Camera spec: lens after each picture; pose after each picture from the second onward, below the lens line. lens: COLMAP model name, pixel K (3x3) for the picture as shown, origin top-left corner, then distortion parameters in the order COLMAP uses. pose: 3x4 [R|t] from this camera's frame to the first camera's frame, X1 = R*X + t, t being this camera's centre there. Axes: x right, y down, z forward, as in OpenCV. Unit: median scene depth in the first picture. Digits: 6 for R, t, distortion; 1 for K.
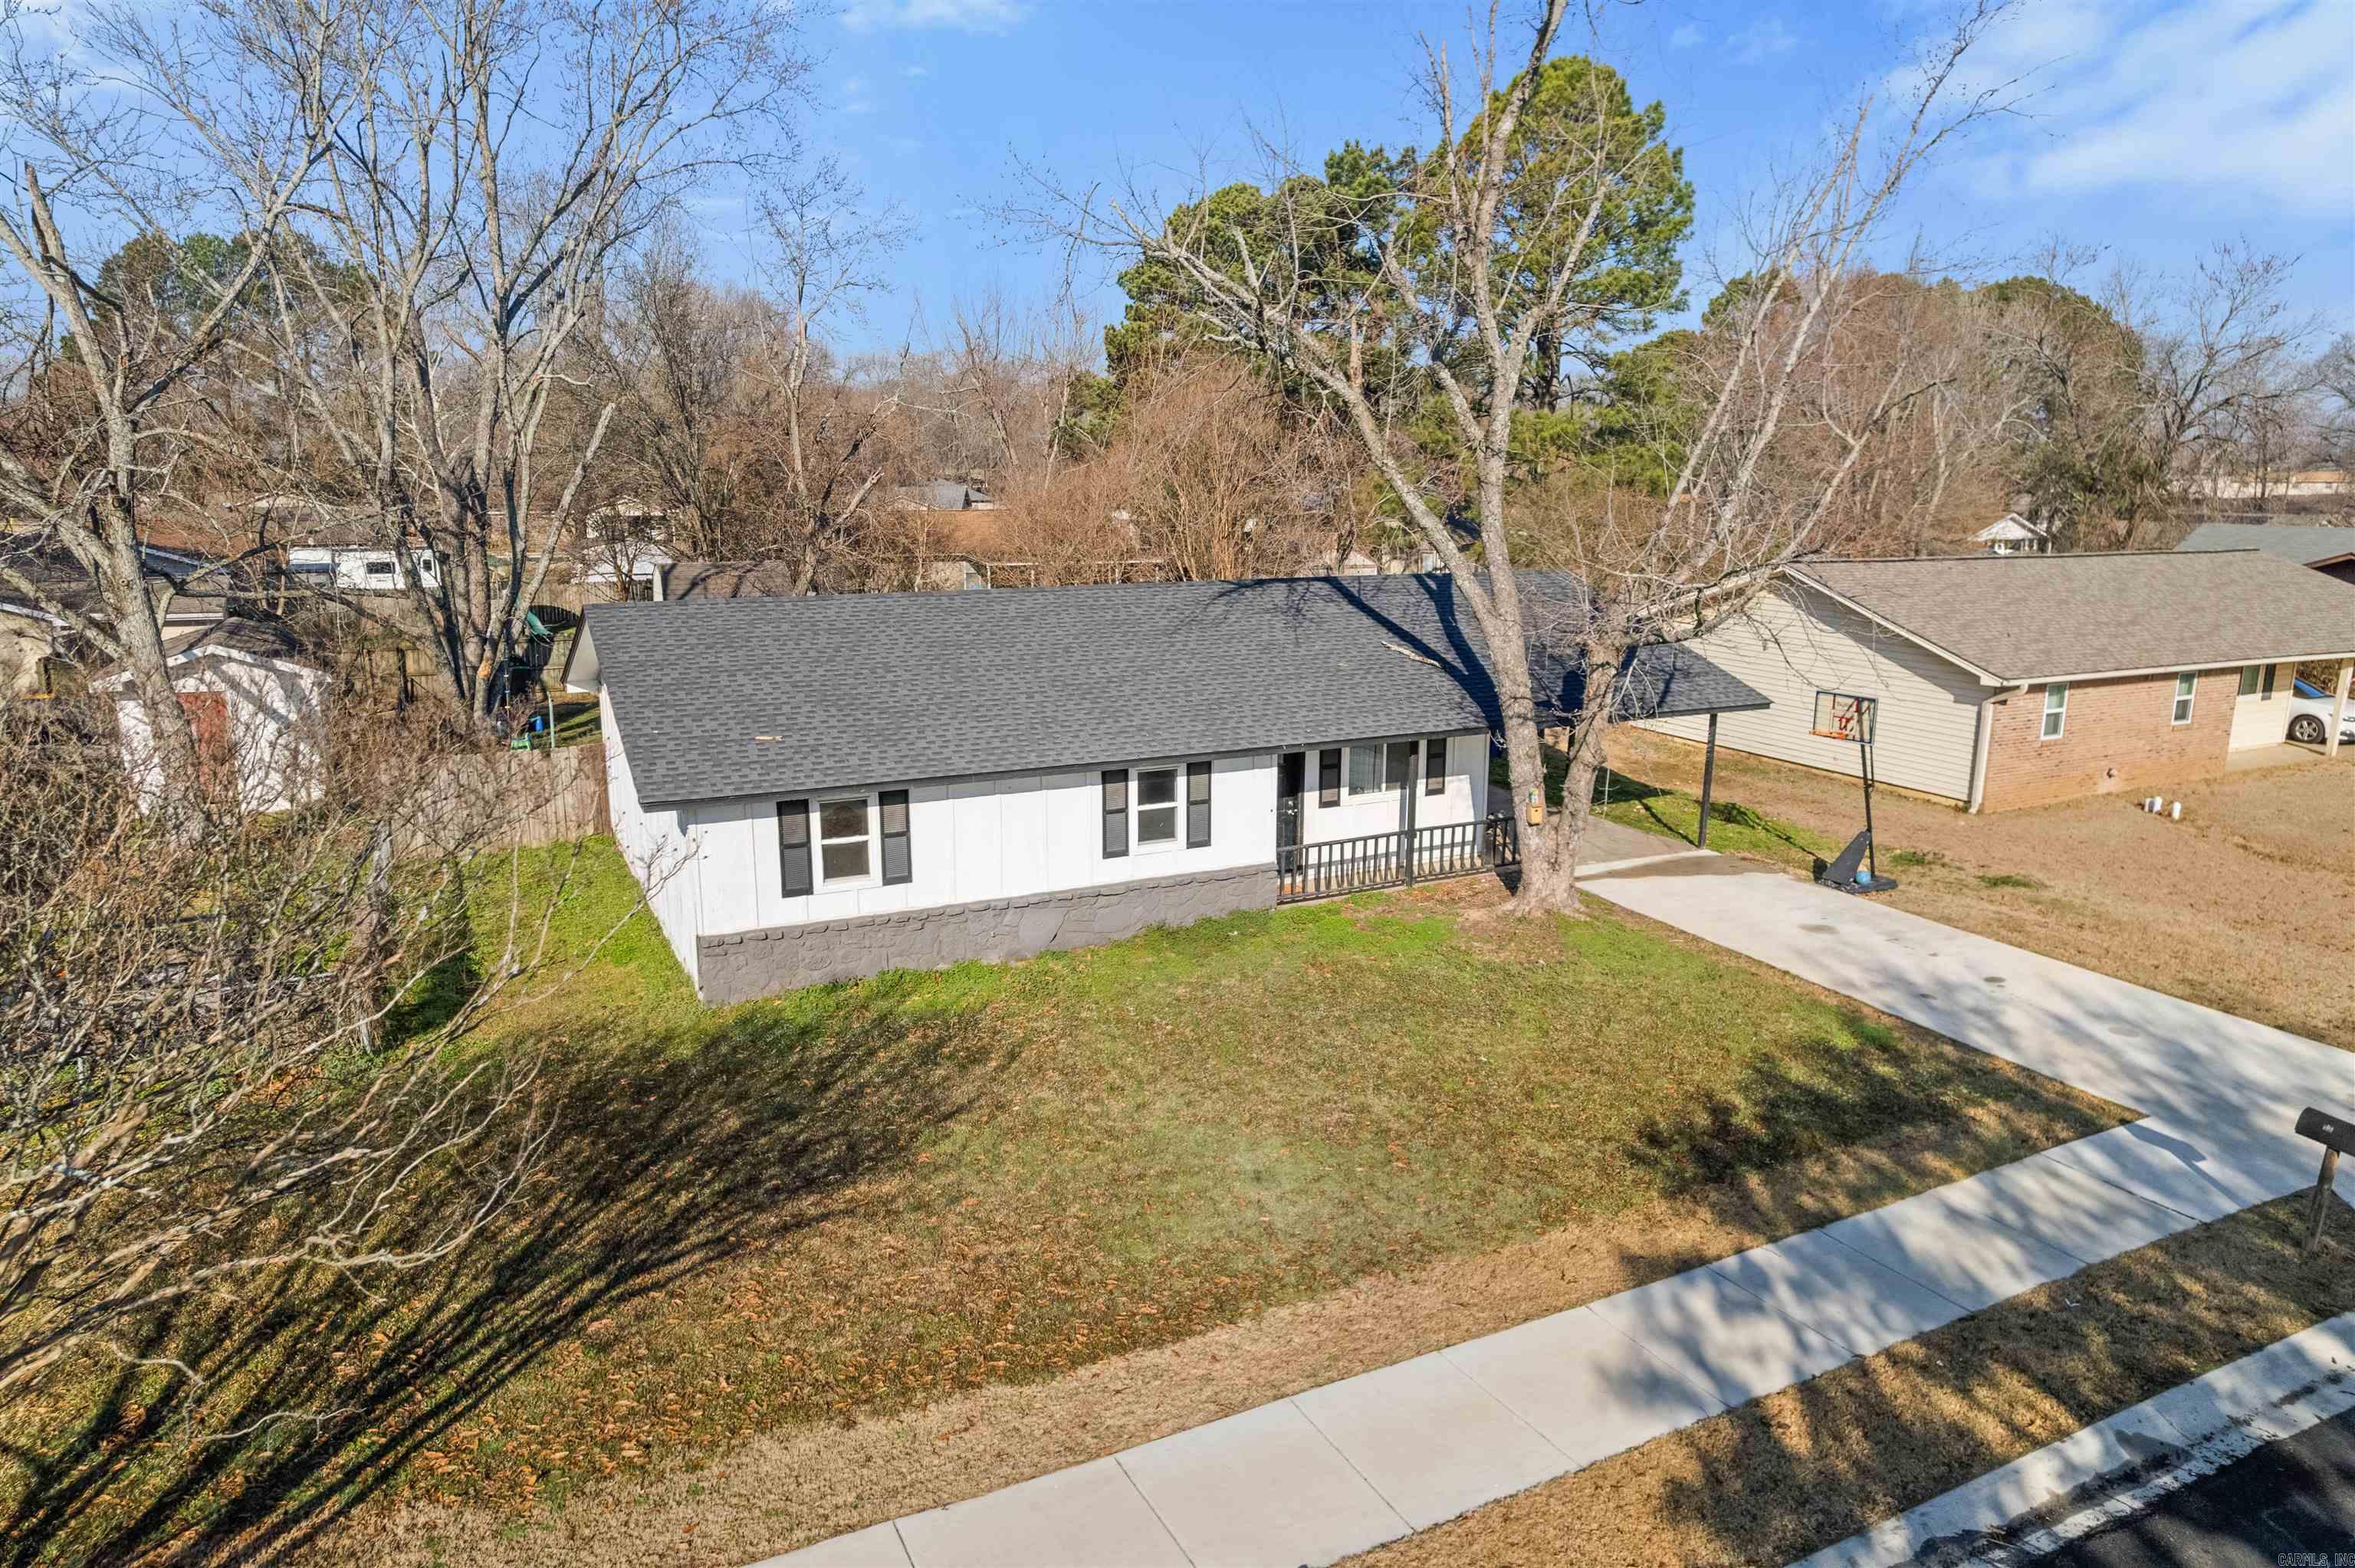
lens RADIAL K [[1512.5, 0, 1182.9], [0, 1512.5, 786.3], [0, 0, 1]] dist [-0.080228, 0.069790]
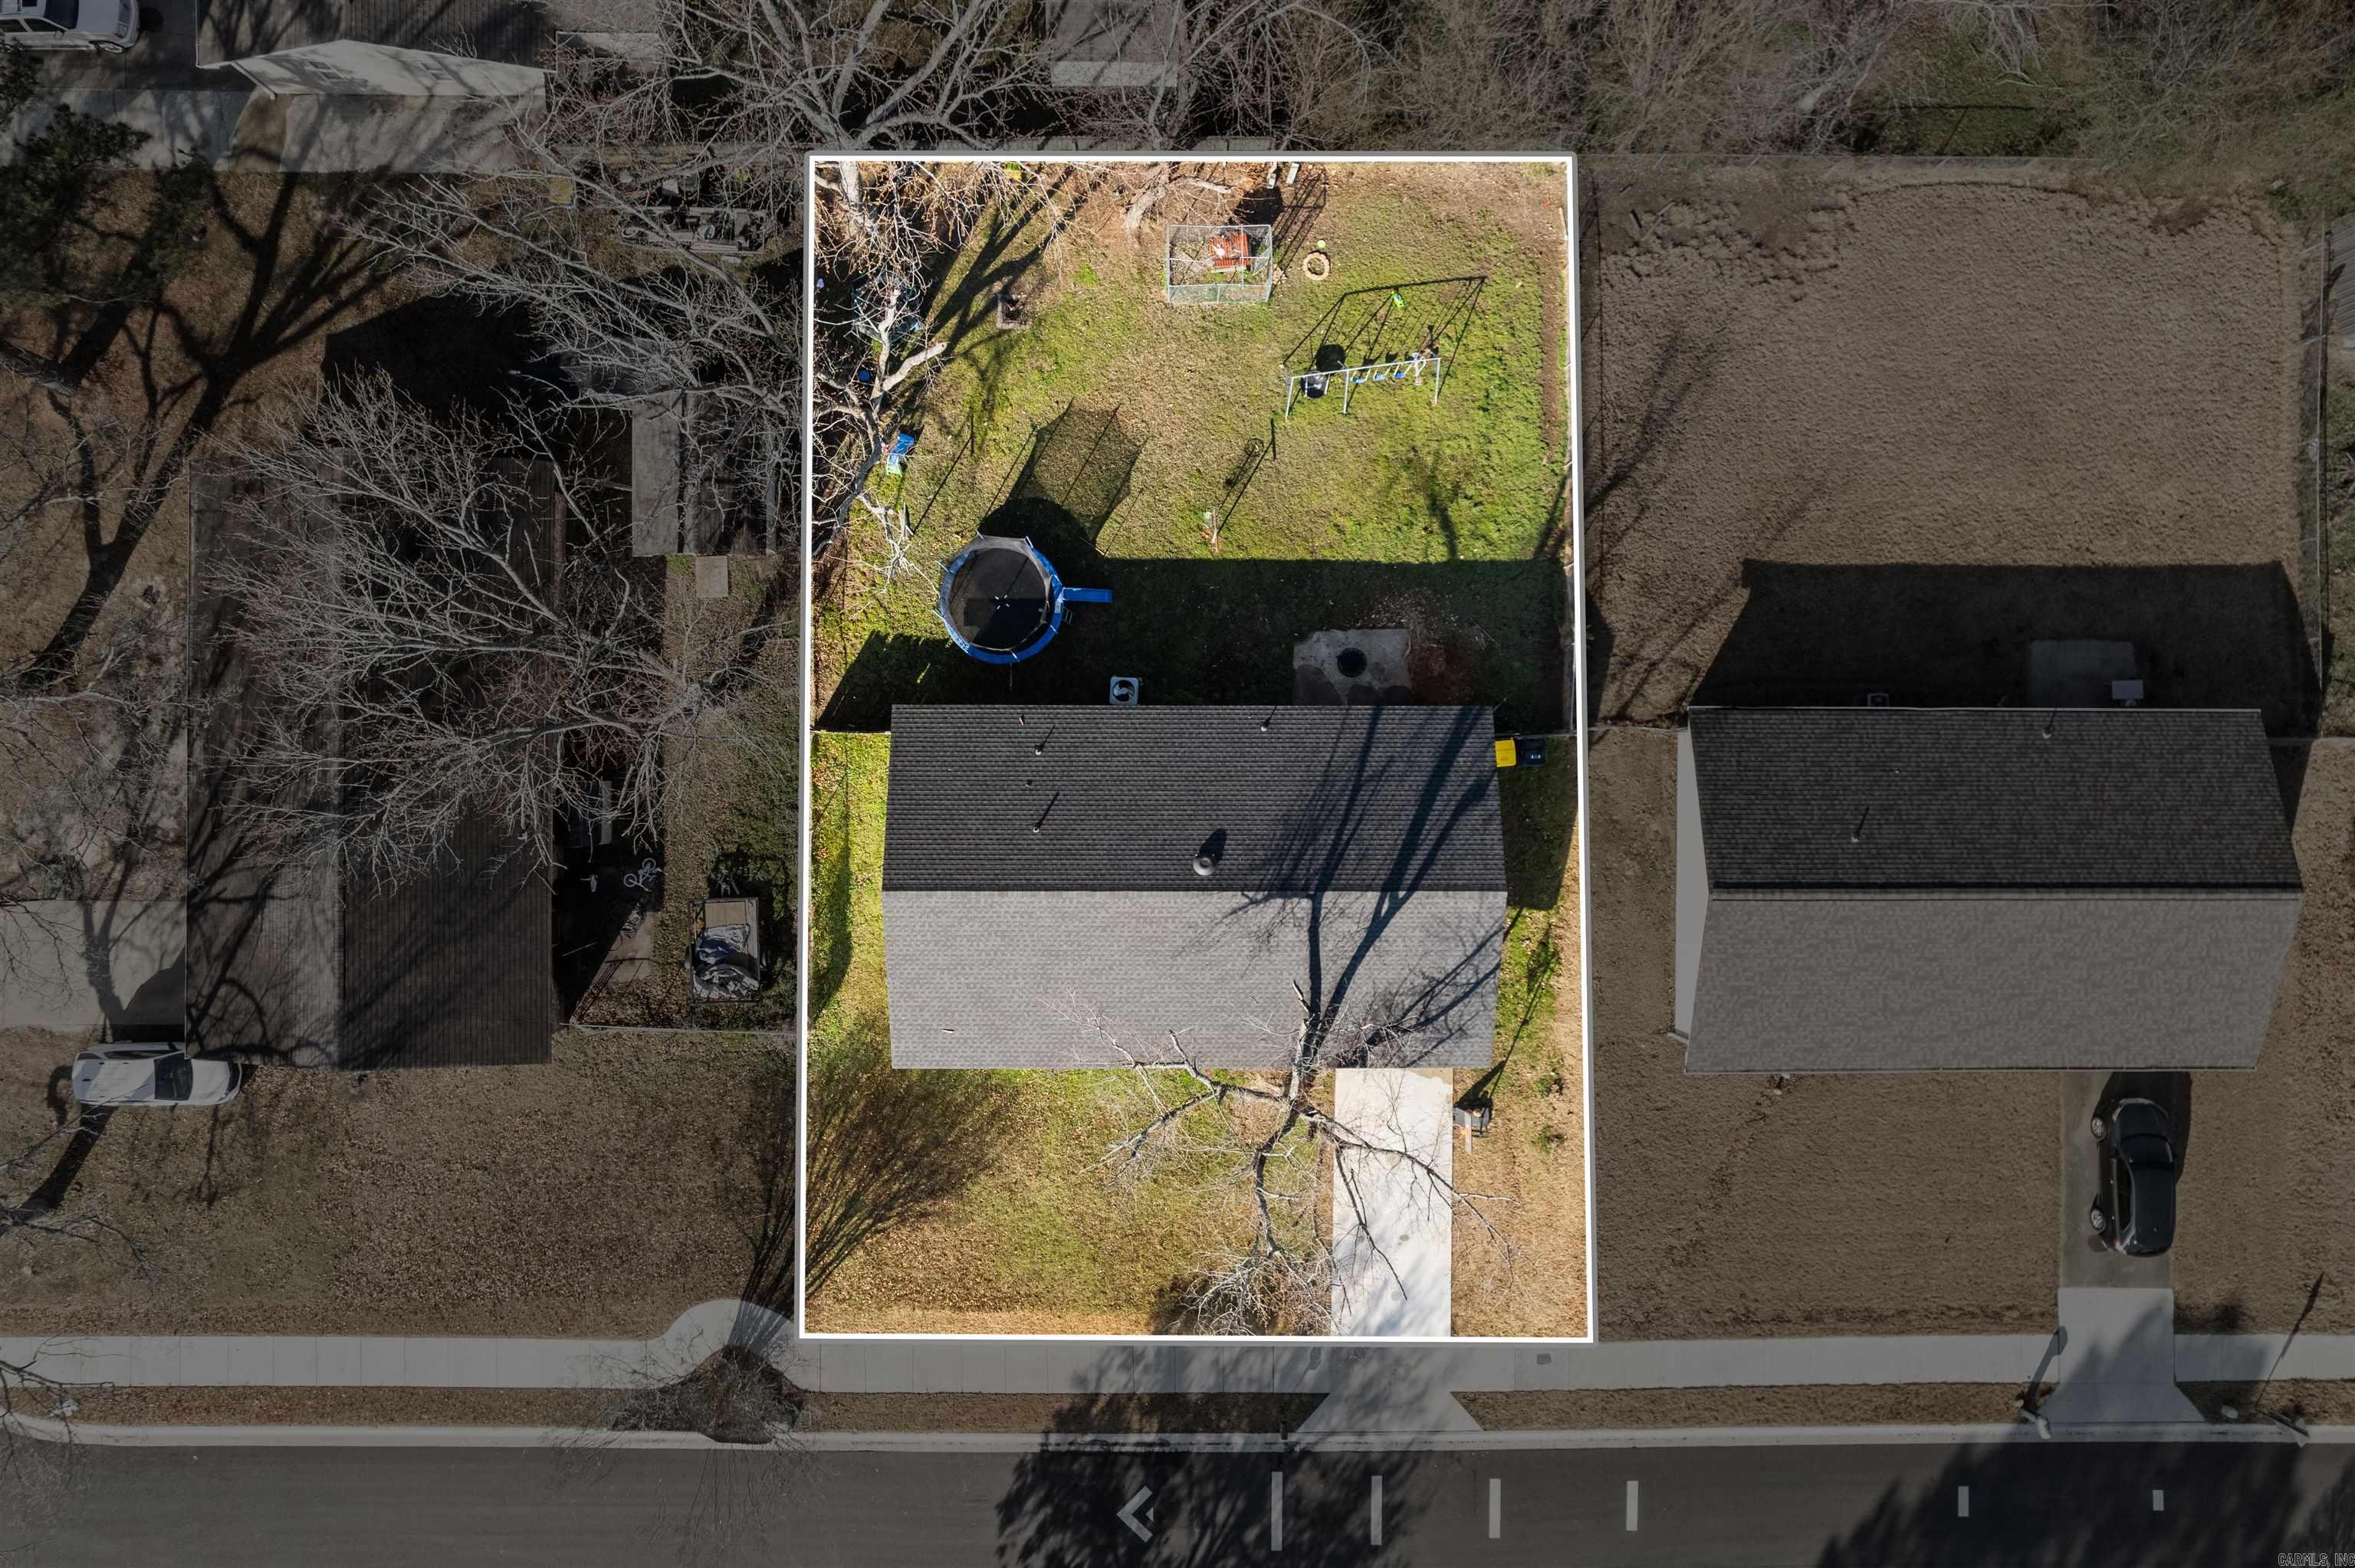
lens RADIAL K [[1512.5, 0, 1182.9], [0, 1512.5, 786.3], [0, 0, 1]] dist [-0.080228, 0.069790]
pose [[0.892015, 0.451811, 0.013269, -0.159004], [-0.111110, 0.190722, 0.975336, -2.558952], [0.438137, -0.871488, 0.220327, 1.014595]]
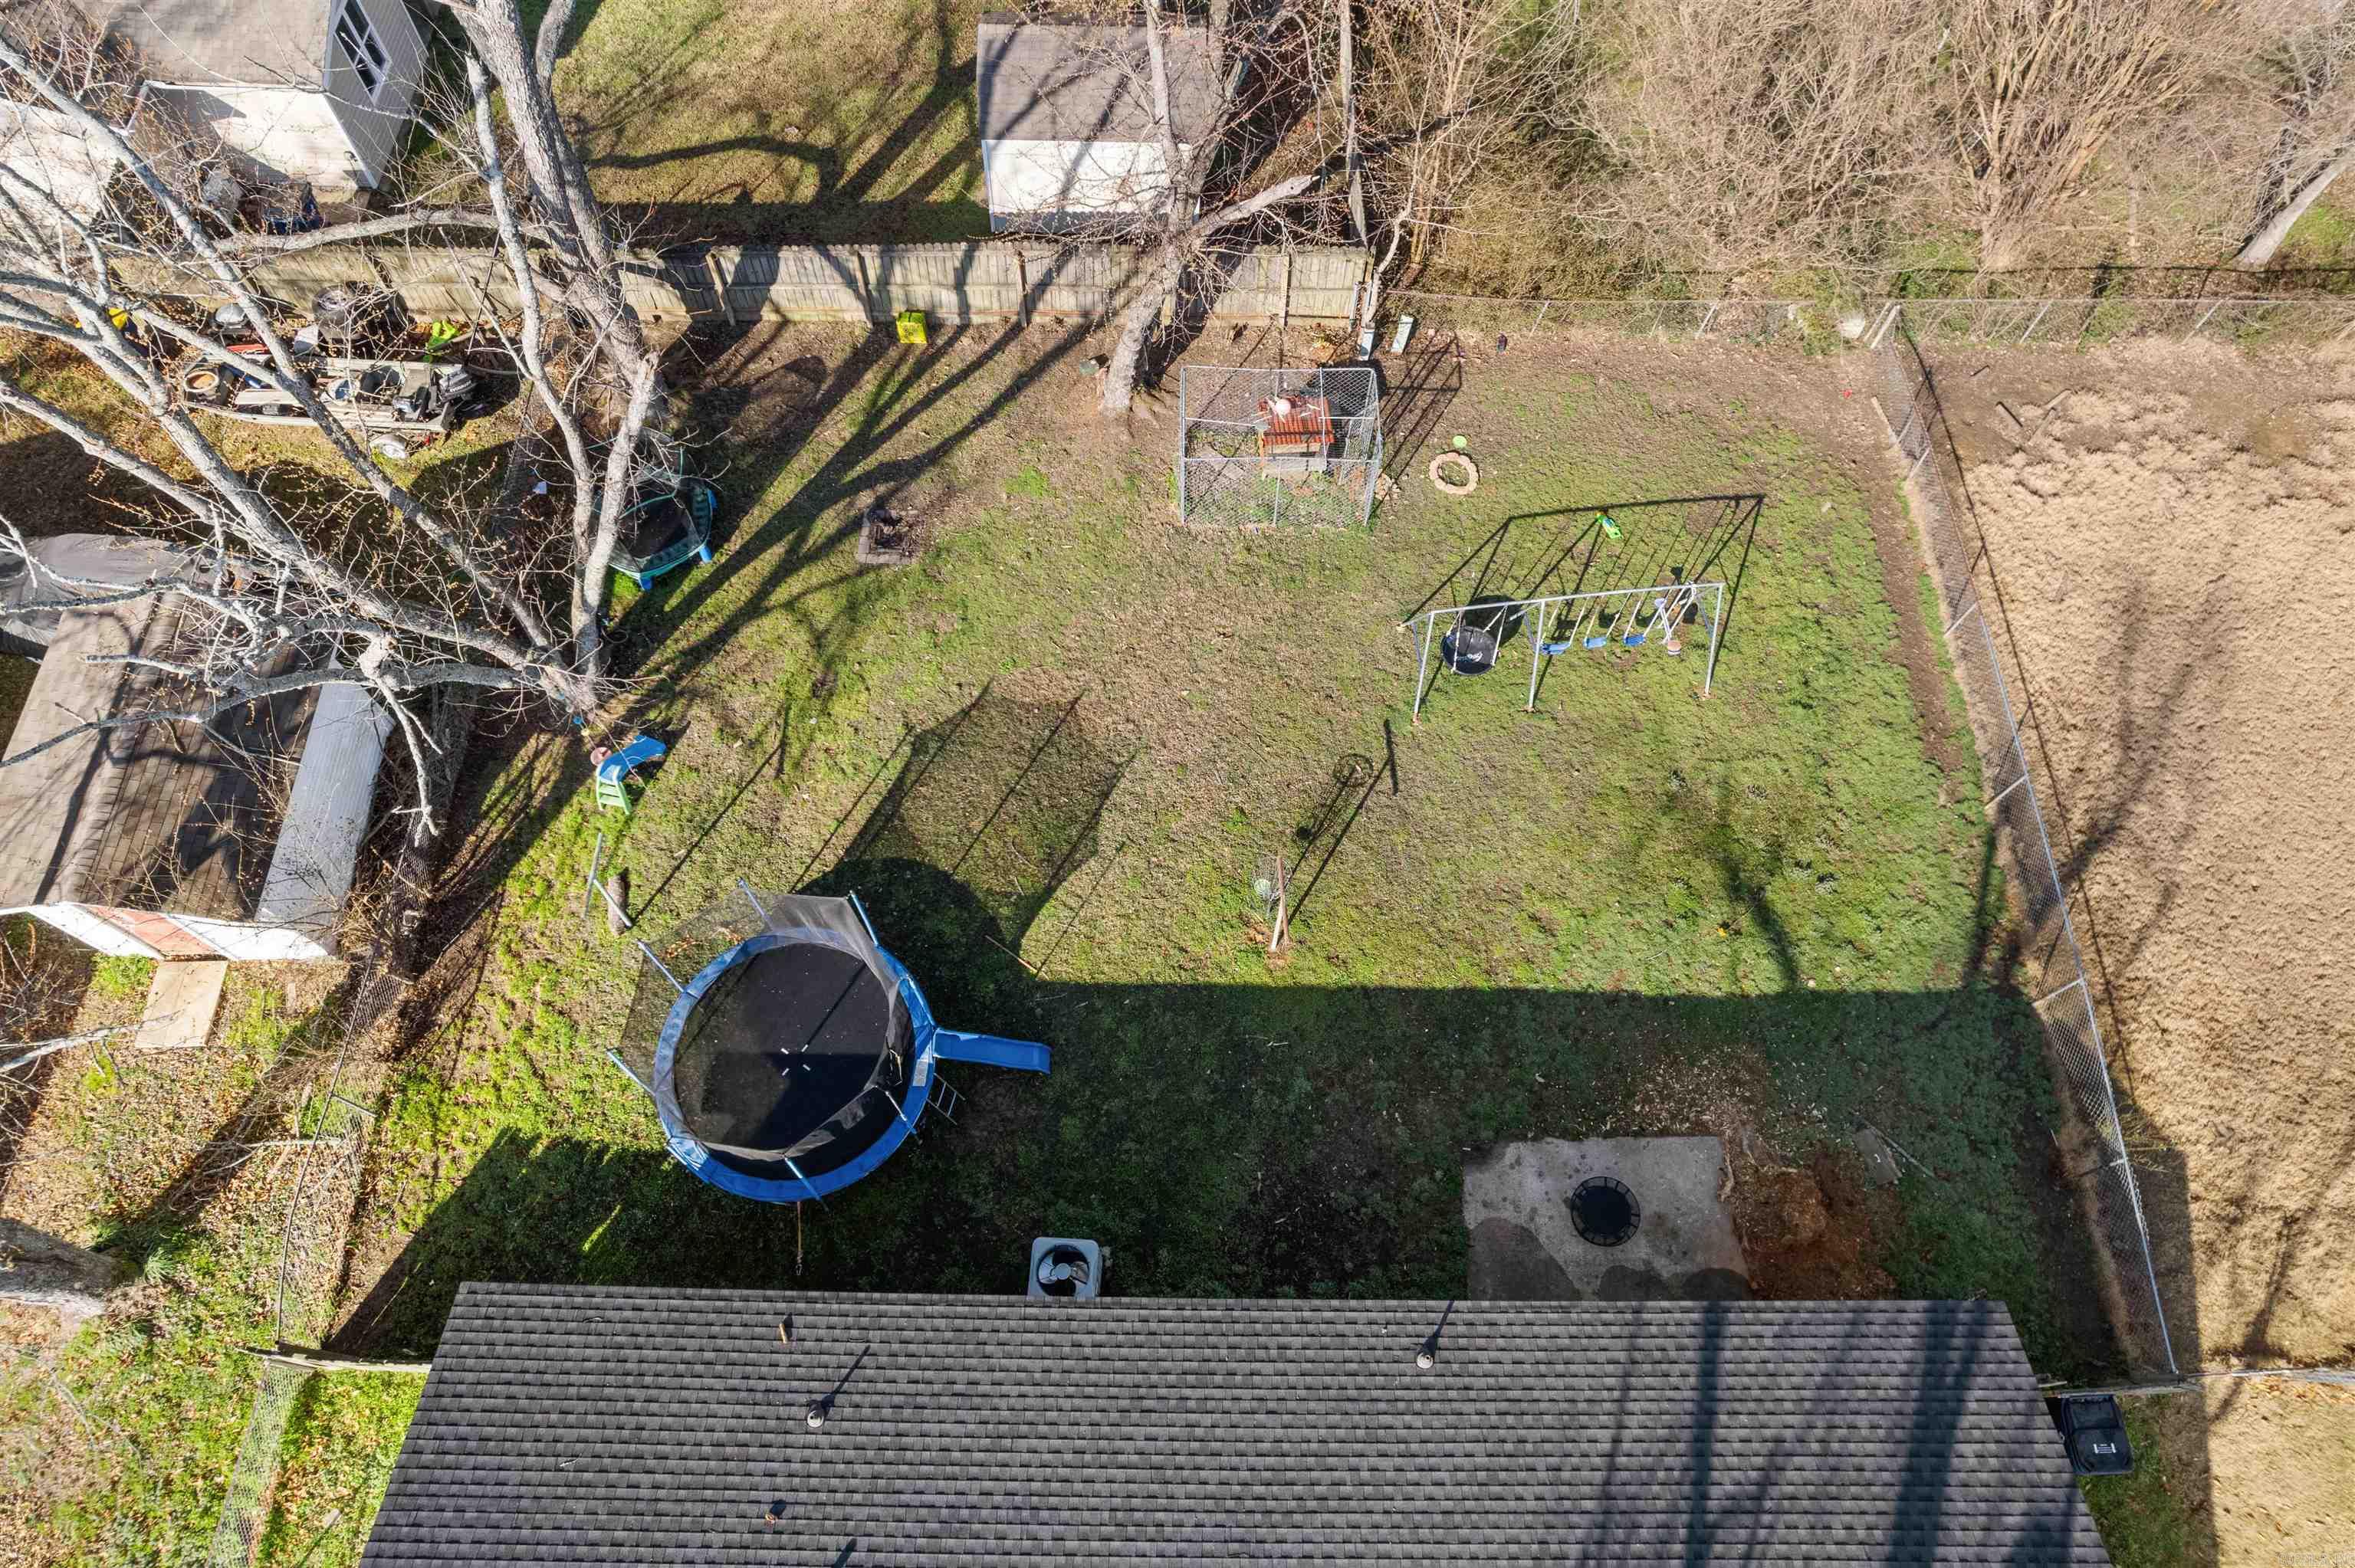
lens RADIAL K [[1512.5, 0, 1182.9], [0, 1512.5, 786.3], [0, 0, 1]] dist [-0.080228, 0.069790]
pose [[0.887425, 0.415600, -0.199384, -0.146282], [-0.108583, 0.608852, 0.785817, -1.100208], [0.447981, -0.675704, 0.585438, 1.334672]]
